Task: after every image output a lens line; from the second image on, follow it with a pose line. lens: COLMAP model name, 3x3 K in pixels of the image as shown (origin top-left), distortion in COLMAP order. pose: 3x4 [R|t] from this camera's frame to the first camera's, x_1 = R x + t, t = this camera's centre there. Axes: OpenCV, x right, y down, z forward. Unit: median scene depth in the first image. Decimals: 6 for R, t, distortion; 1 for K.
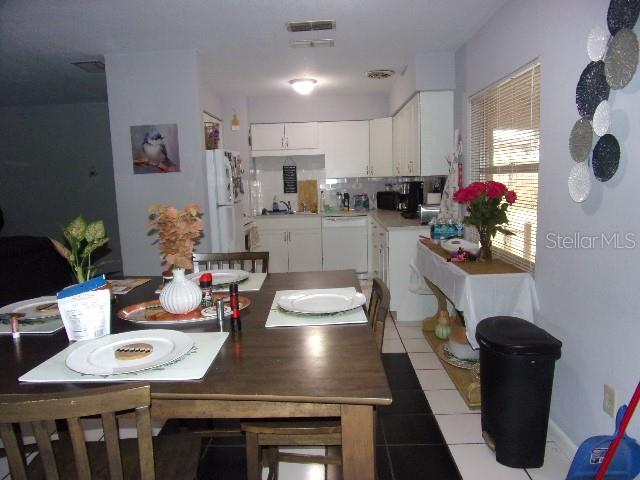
lens RADIAL K [[450.5, 0, 320.8], [0, 450.5, 240.3], [0, 0, 1]] dist [-0.042391, -0.001892]
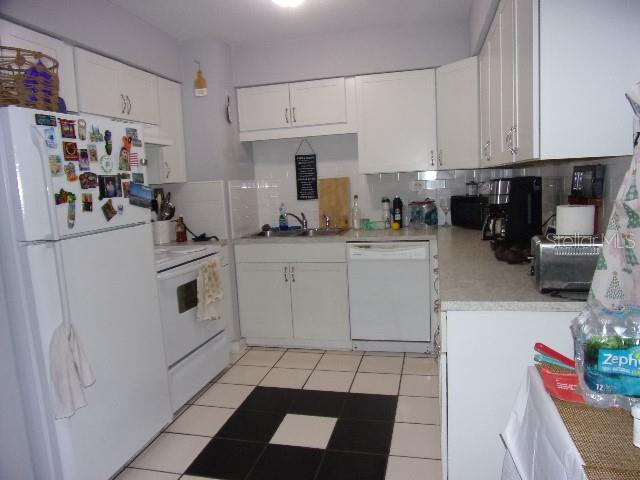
lens RADIAL K [[450.5, 0, 323.7], [0, 450.5, 237.7], [0, 0, 1]] dist [-0.042391, -0.001892]
pose [[0.977058, 0.007639, -0.212835, 0.088894], [-0.007686, 0.999970, 0.000605, -0.054979], [0.212833, 0.001045, 0.977088, 0.419569]]
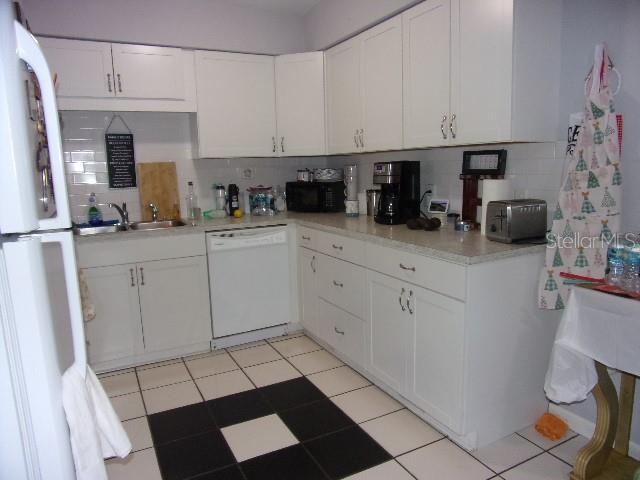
lens RADIAL K [[450.5, 0, 320.1], [0, 450.5, 238.8], [0, 0, 1]] dist [-0.042391, -0.001892]
pose [[0.872567, -0.072210, 0.483128, -0.126385], [0.068195, 0.997336, 0.025900, -0.046242], [-0.483711, 0.010348, 0.875166, 0.466572]]
